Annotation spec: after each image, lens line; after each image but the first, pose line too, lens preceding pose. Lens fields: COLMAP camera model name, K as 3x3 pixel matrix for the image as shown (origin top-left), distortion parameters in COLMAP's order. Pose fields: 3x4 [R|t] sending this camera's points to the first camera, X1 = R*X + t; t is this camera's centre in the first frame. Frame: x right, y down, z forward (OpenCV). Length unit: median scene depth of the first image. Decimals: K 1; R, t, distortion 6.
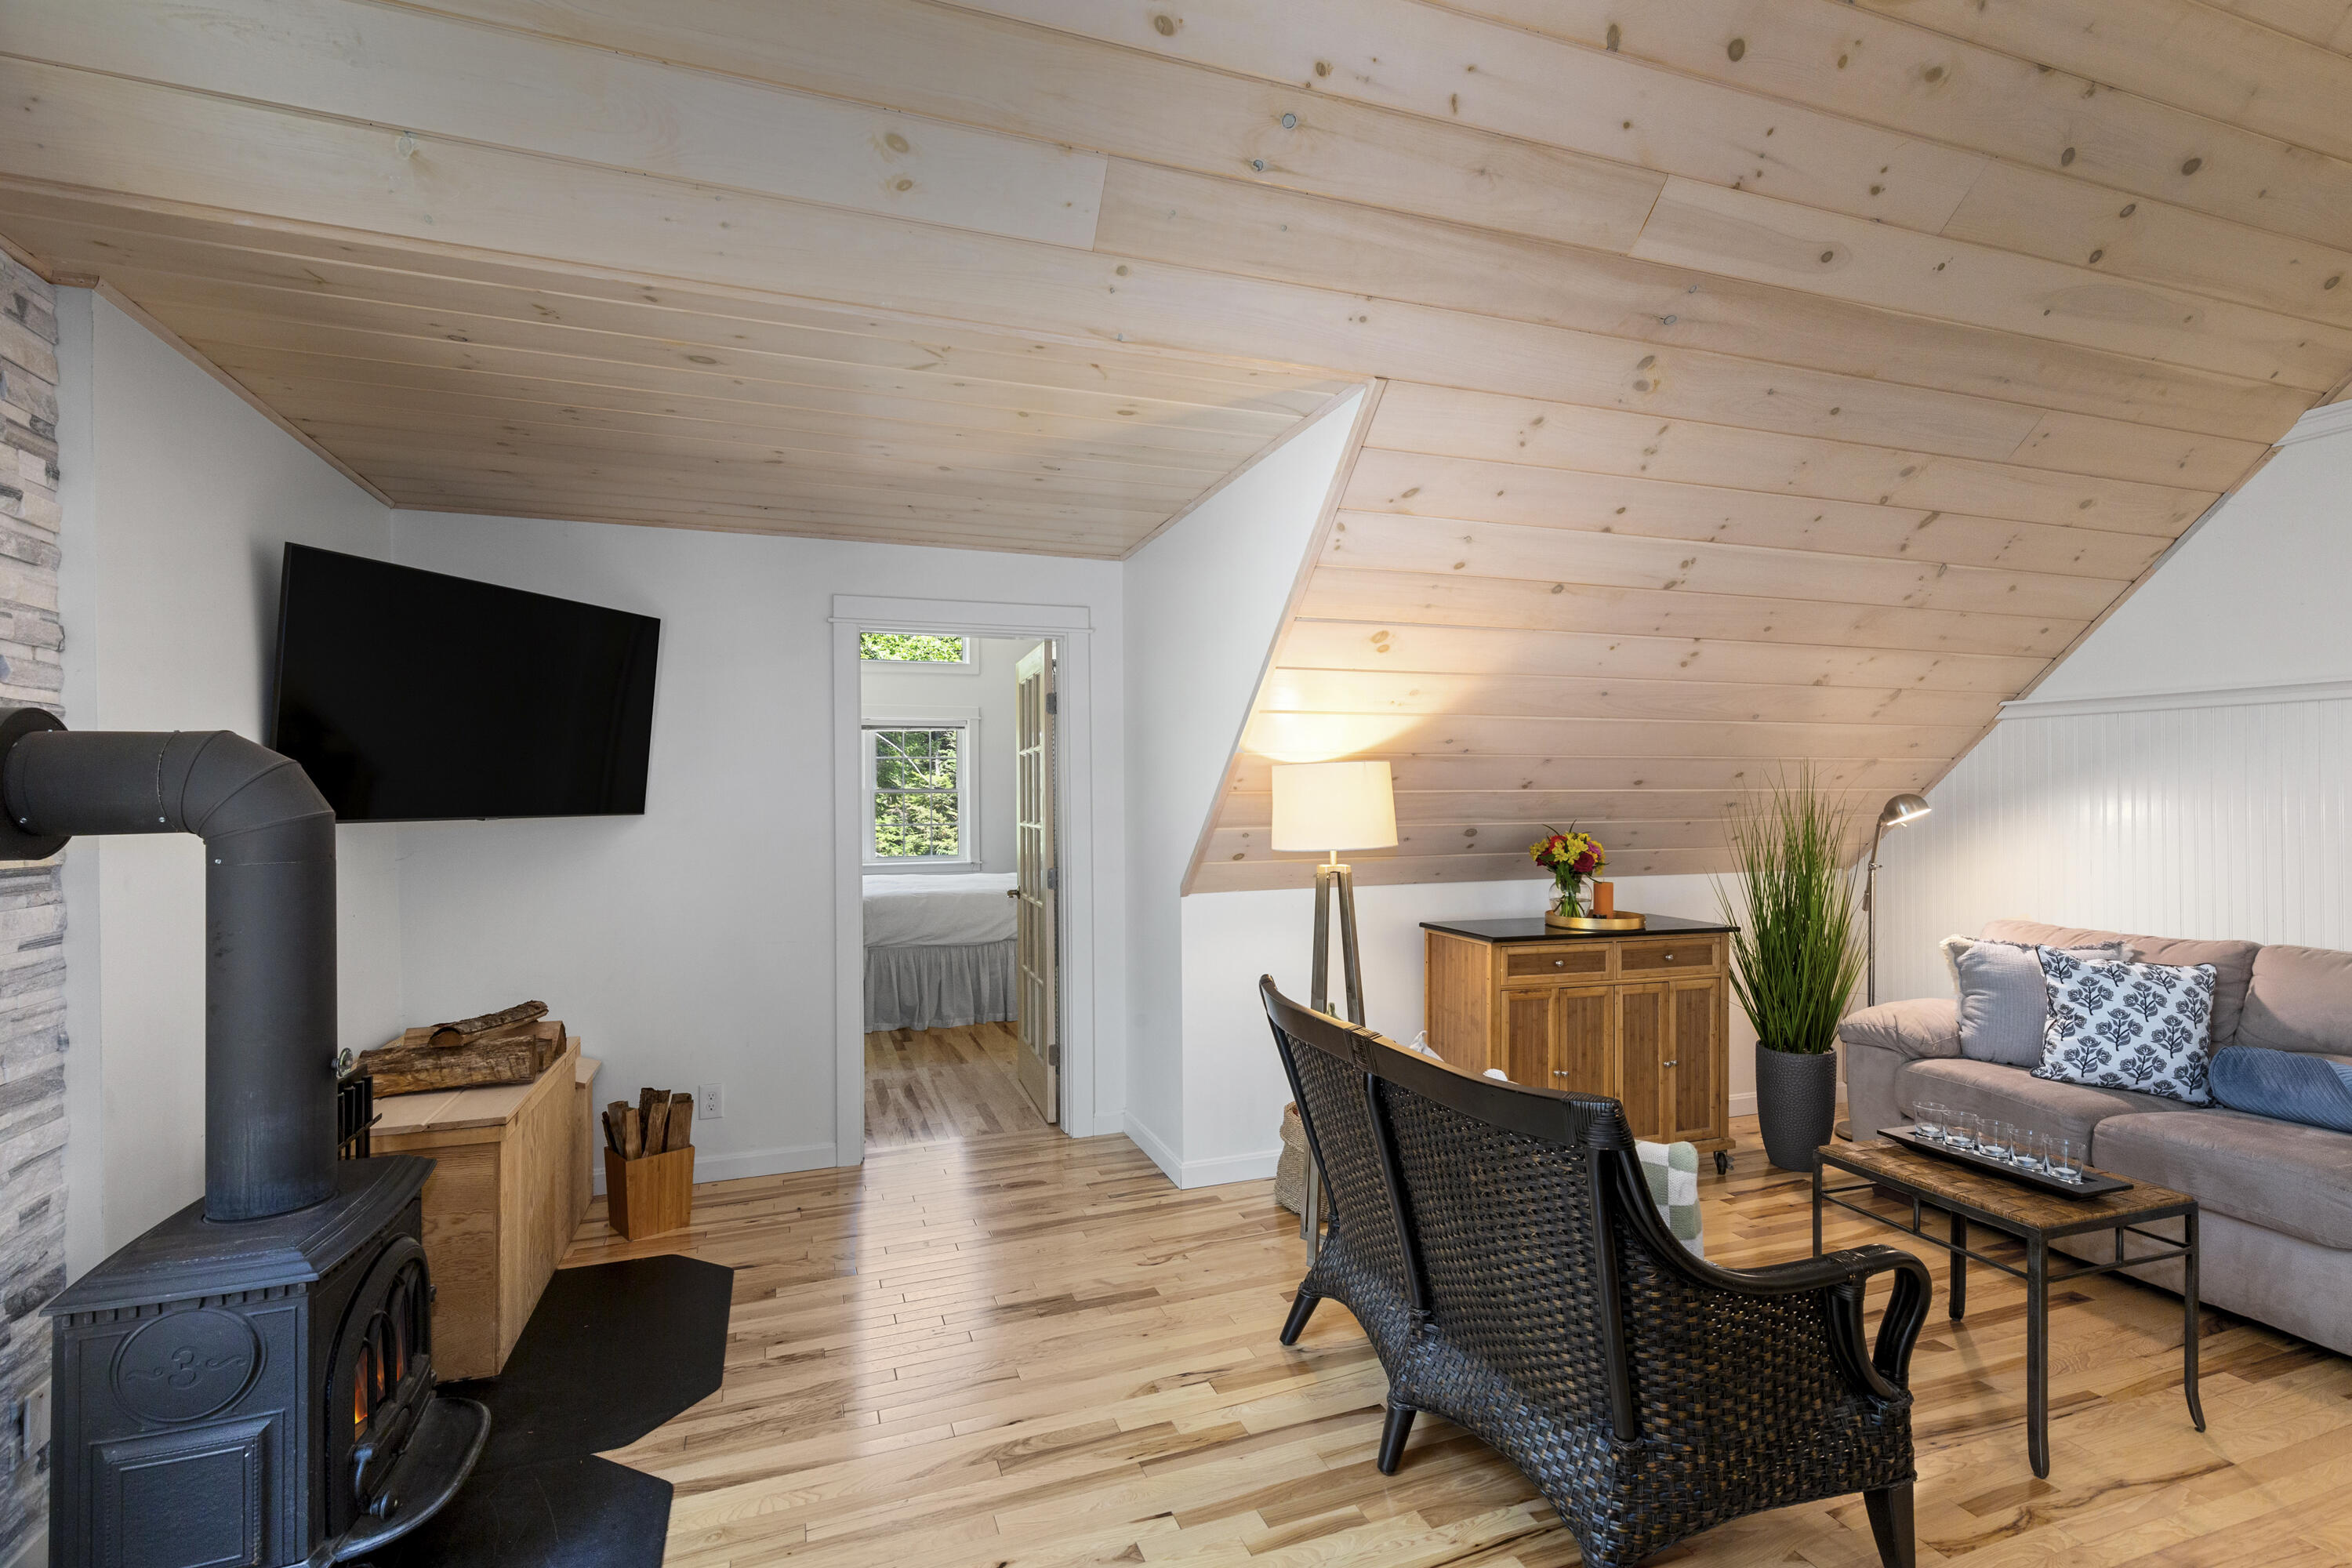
lens RADIAL K [[1066.6, 0, 1178.5], [0, 1066.6, 789.8], [0, 0, 1]] dist [0.003941, -0.000278]
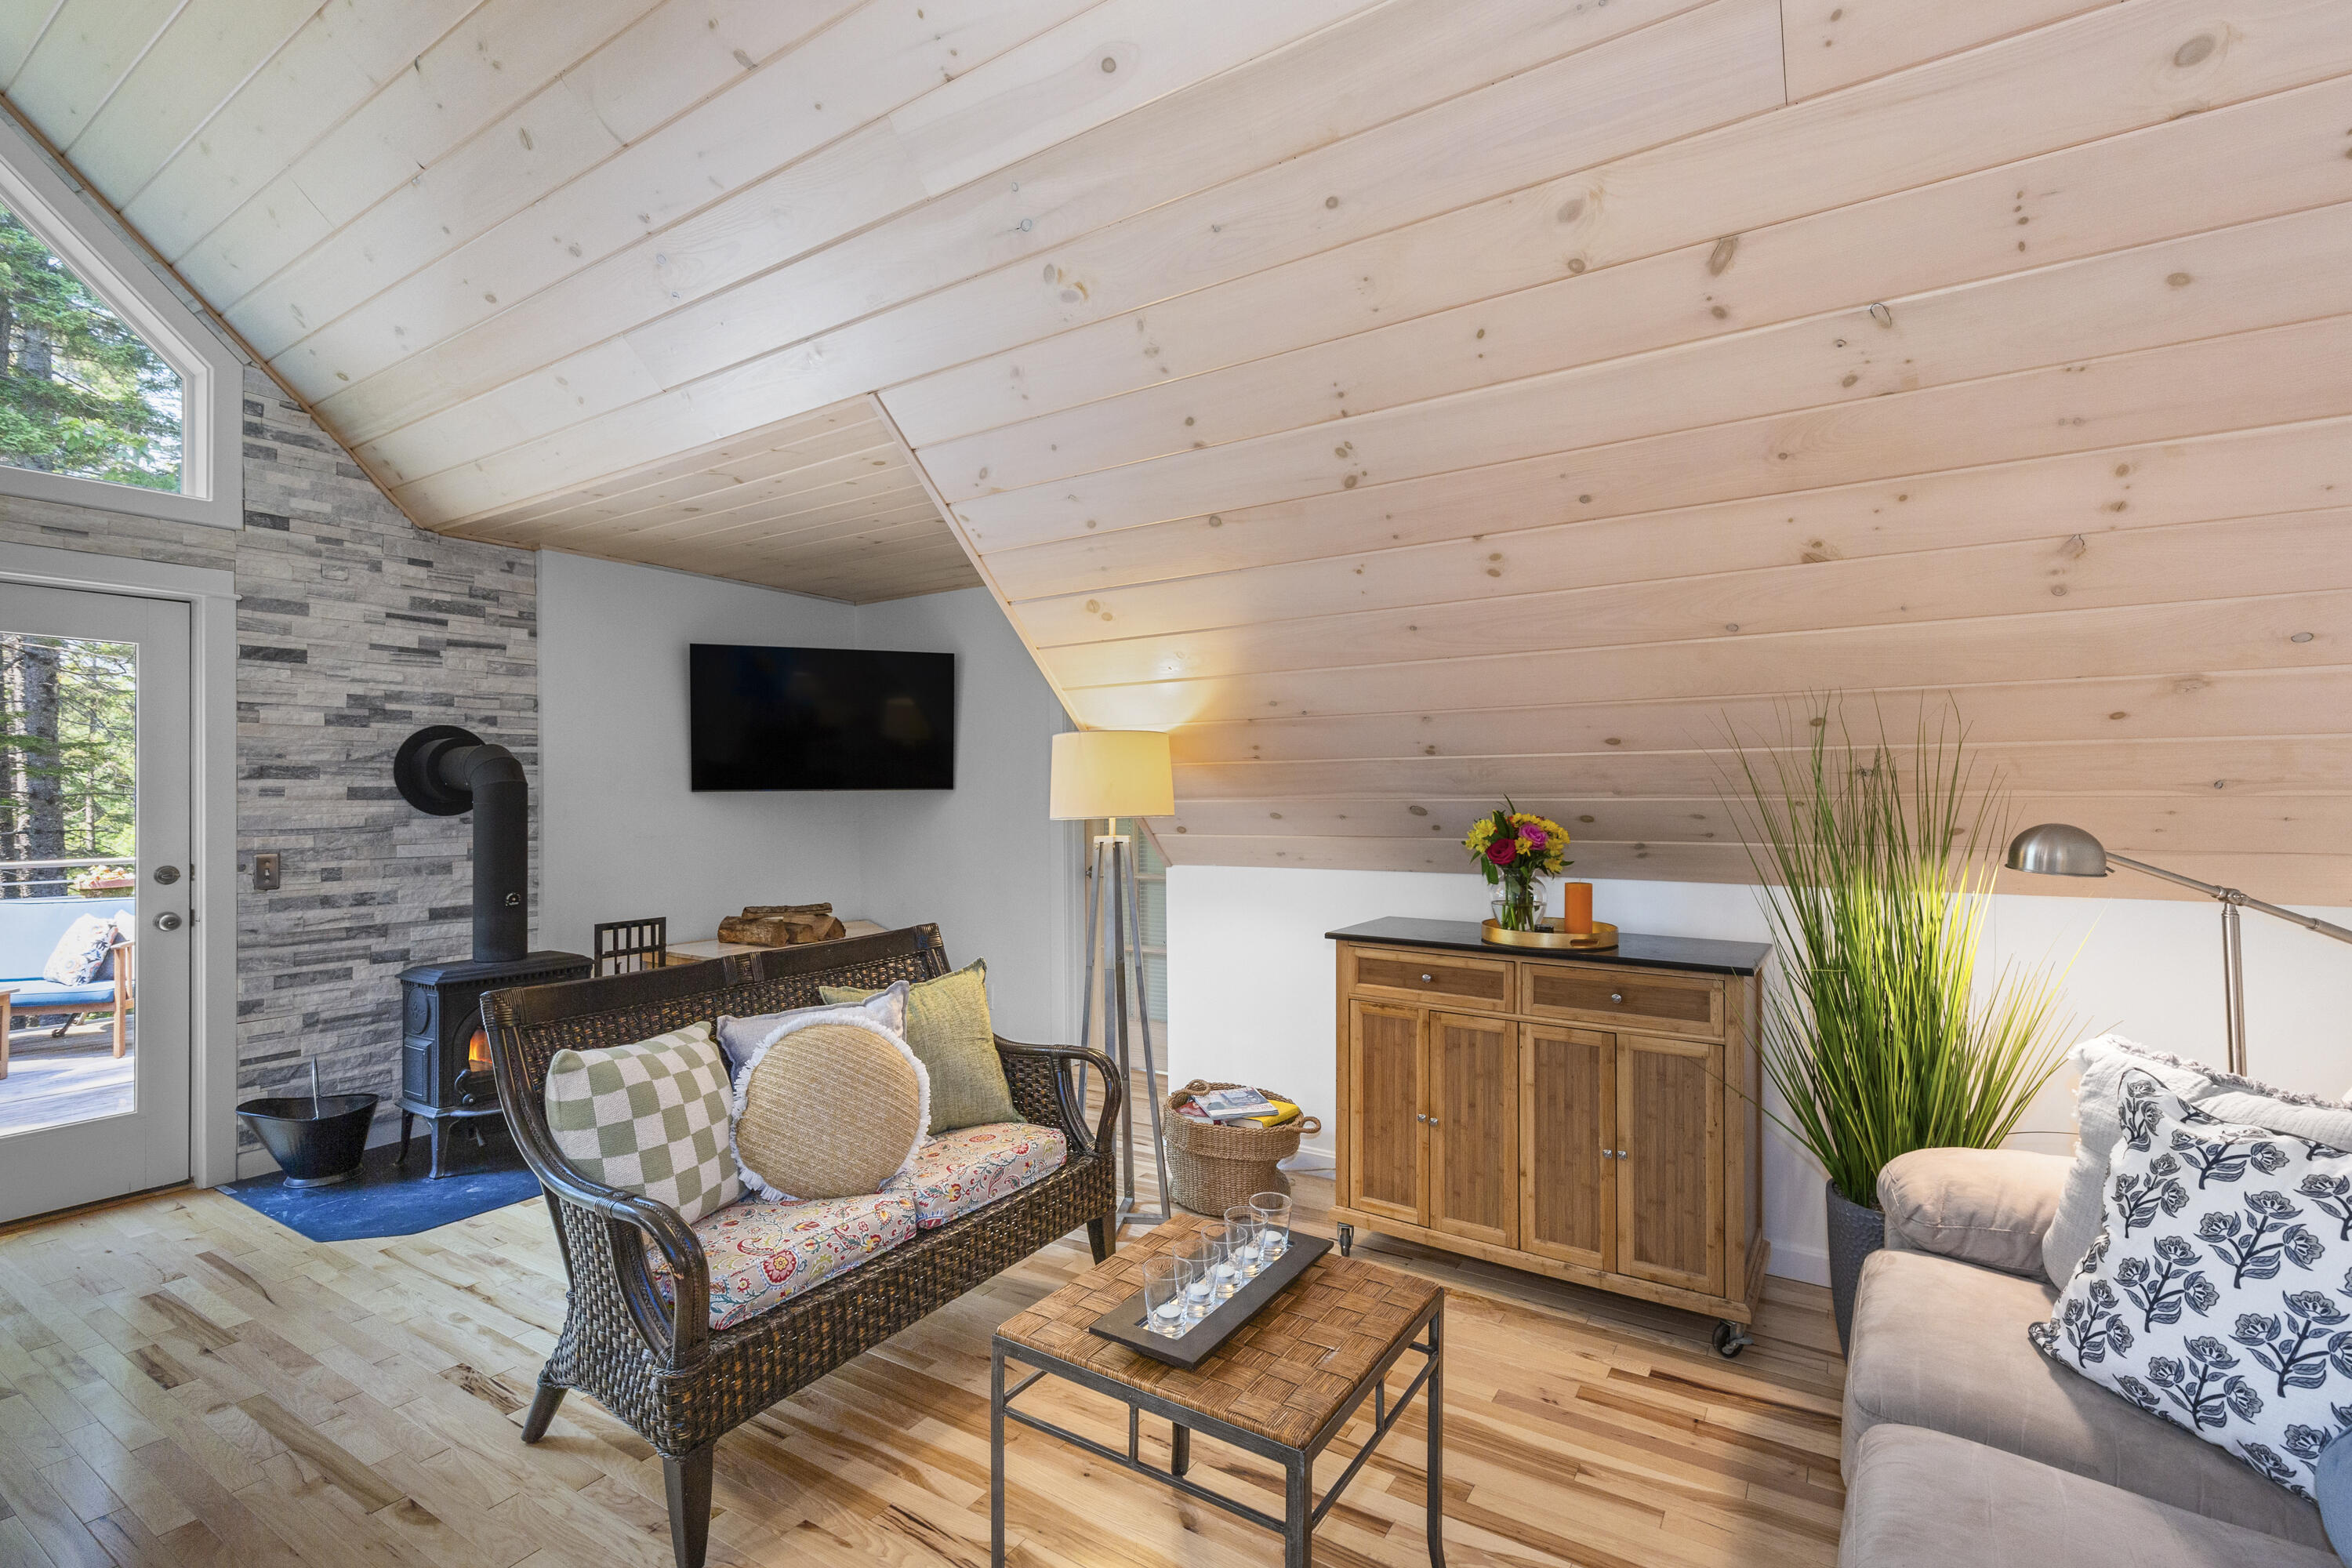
lens RADIAL K [[1066.6, 0, 1190.8], [0, 1066.6, 786.7], [0, 0, 1]] dist [0.003941, -0.000278]
pose [[0.611563, -0.004391, -0.791184, 0.868194], [0.008006, 0.999968, 0.000638, 0.021022], [0.791155, -0.006725, 0.611578, 0.388549]]
